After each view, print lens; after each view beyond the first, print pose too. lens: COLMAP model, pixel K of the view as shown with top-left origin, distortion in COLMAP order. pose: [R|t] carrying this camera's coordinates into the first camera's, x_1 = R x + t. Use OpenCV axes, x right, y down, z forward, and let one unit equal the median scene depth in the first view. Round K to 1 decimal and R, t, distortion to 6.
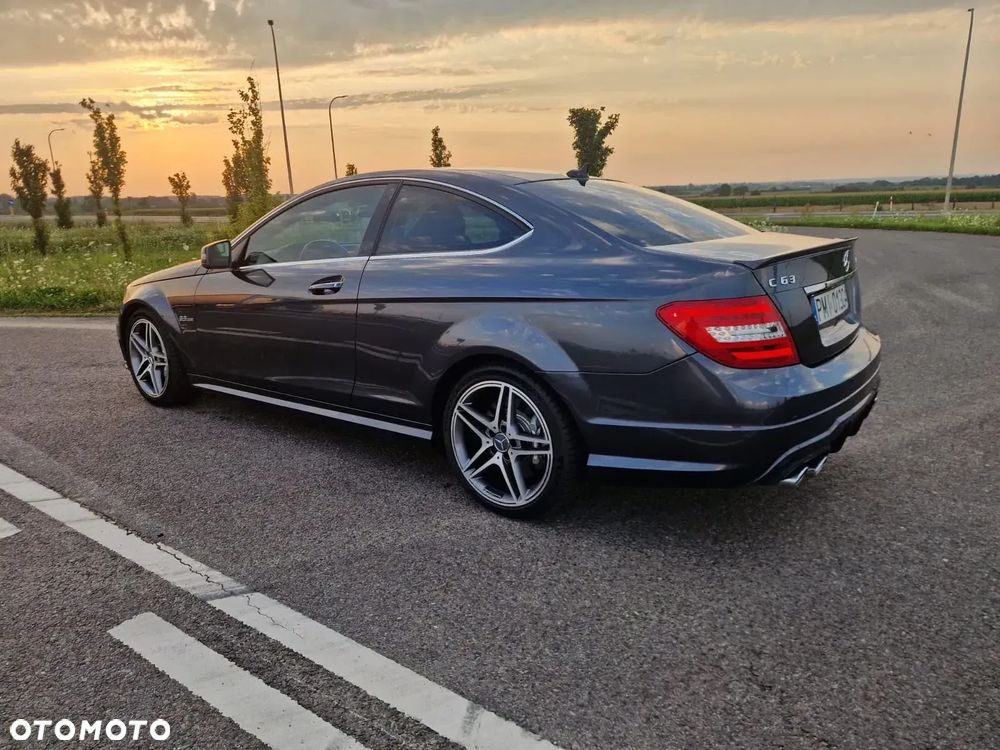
lens RADIAL K [[673.8, 0, 498.6], [0, 673.8, 369.4], [0, 0, 1]] dist [0.067234, -0.057833]
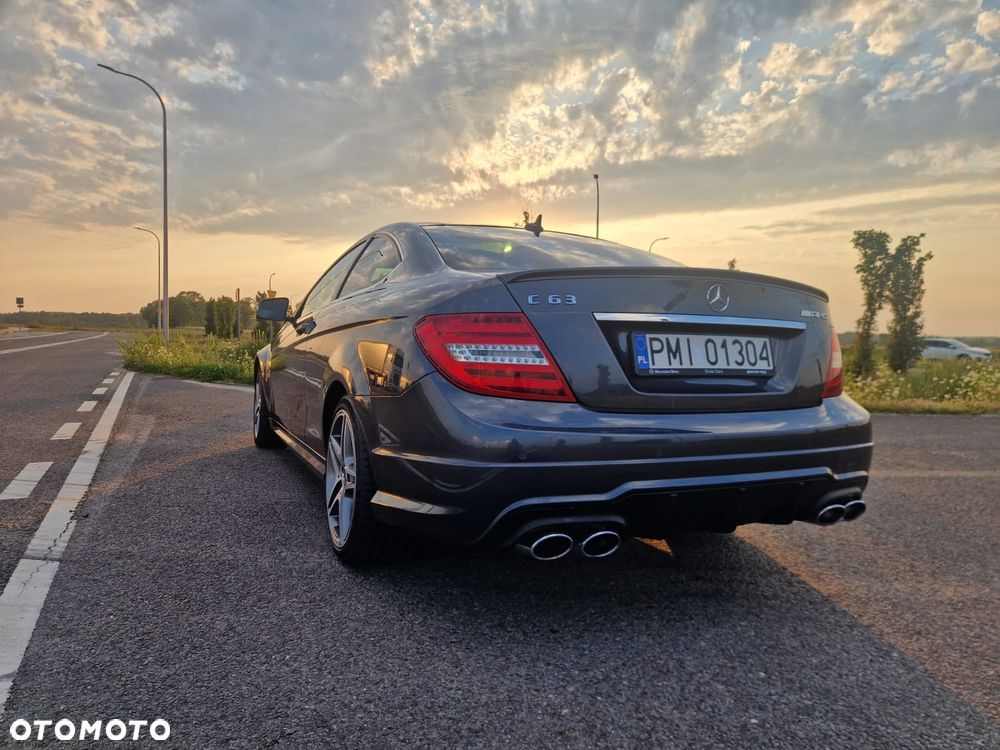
lens RADIAL K [[673.8, 0, 498.6], [0, 673.8, 369.4], [0, 0, 1]] dist [0.067234, -0.057833]
pose [[0.895608, 0.067662, -0.439668, 0.583831], [-0.150706, 0.976068, -0.156779, 0.074745], [0.418537, 0.206673, 0.884371, 0.208412]]
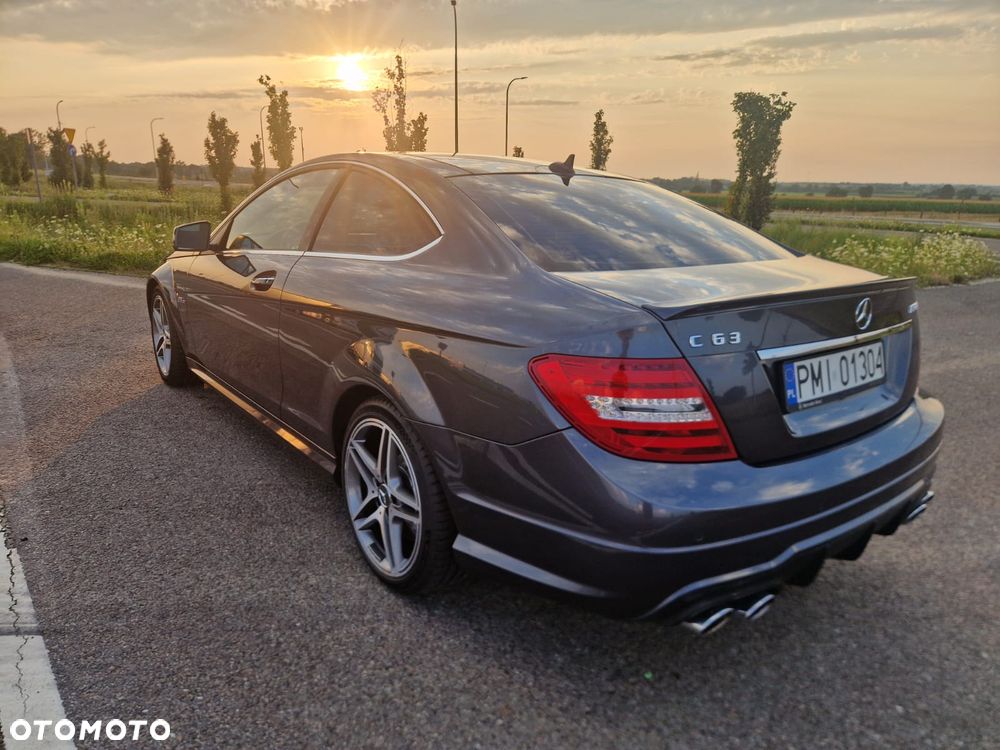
lens RADIAL K [[682.3, 0, 496.7], [0, 682.3, 379.6], [0, 0, 1]] dist [0.055587, -0.040680]
pose [[0.968294, 0.114781, -0.221885, 0.289781], [-0.107973, 0.993240, 0.042613, -0.076482], [0.225276, -0.017304, 0.974141, 0.220439]]
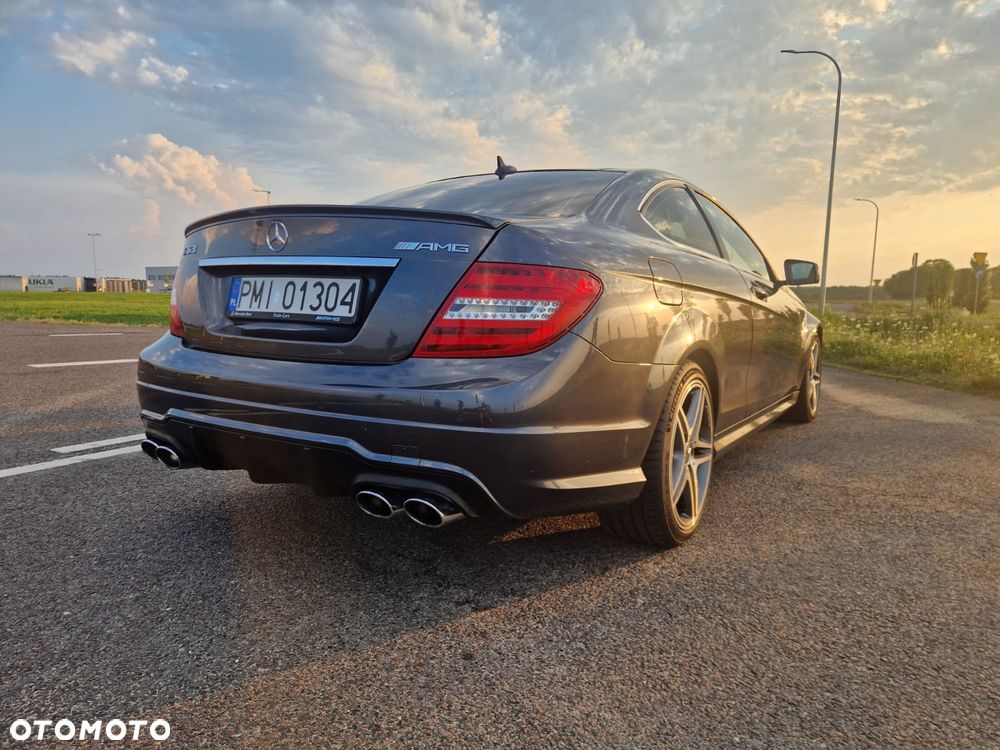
lens RADIAL K [[682.3, 0, 496.7], [0, 682.3, 379.6], [0, 0, 1]] dist [0.055587, -0.040680]
pose [[0.086434, 0.147381, -0.985296, 1.185625], [-0.257149, 0.958785, 0.120857, -0.149412], [0.962499, 0.242921, 0.120770, 1.088106]]
